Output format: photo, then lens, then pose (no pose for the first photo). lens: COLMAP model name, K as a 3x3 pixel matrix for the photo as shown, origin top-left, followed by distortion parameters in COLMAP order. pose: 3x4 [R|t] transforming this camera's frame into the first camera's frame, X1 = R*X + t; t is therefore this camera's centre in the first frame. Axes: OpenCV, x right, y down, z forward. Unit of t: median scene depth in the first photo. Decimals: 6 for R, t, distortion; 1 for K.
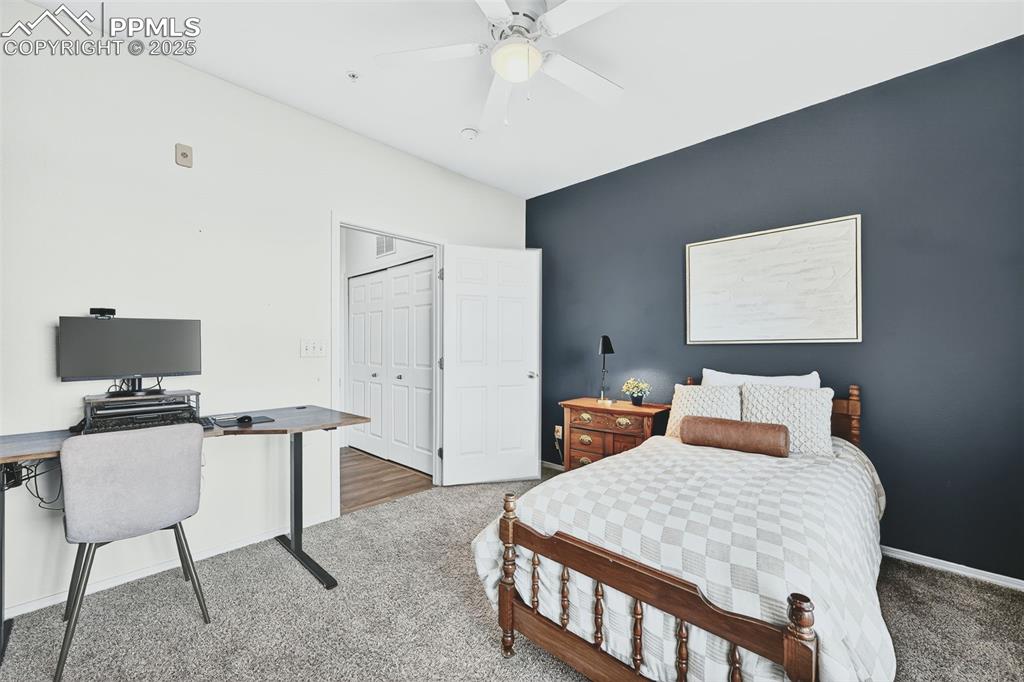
lens RADIAL K [[409.3, 0, 512.0], [0, 409.3, 341.0], [0, 0, 1]] dist [0.000593, -0.000074]
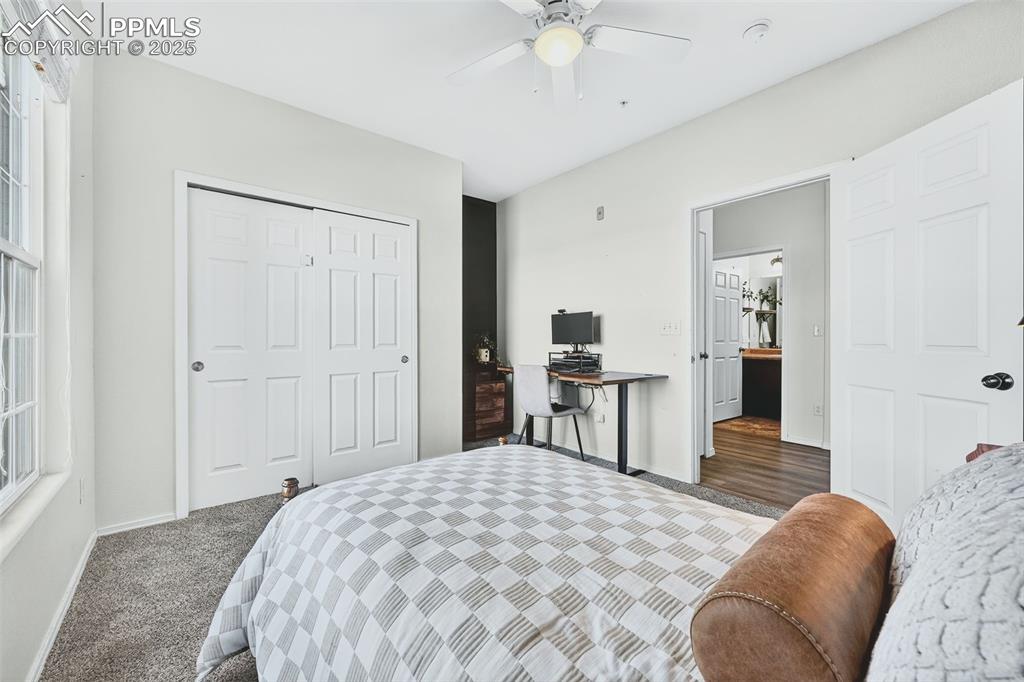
lens RADIAL K [[409.3, 0, 512.0], [0, 409.3, 341.0], [0, 0, 1]] dist [0.000593, -0.000074]
pose [[-0.139598, 0.005944, -0.990190, 1.032078], [0.014920, 0.999881, 0.003898, 0.063056], [0.990096, -0.014230, -0.139670, 1.006332]]
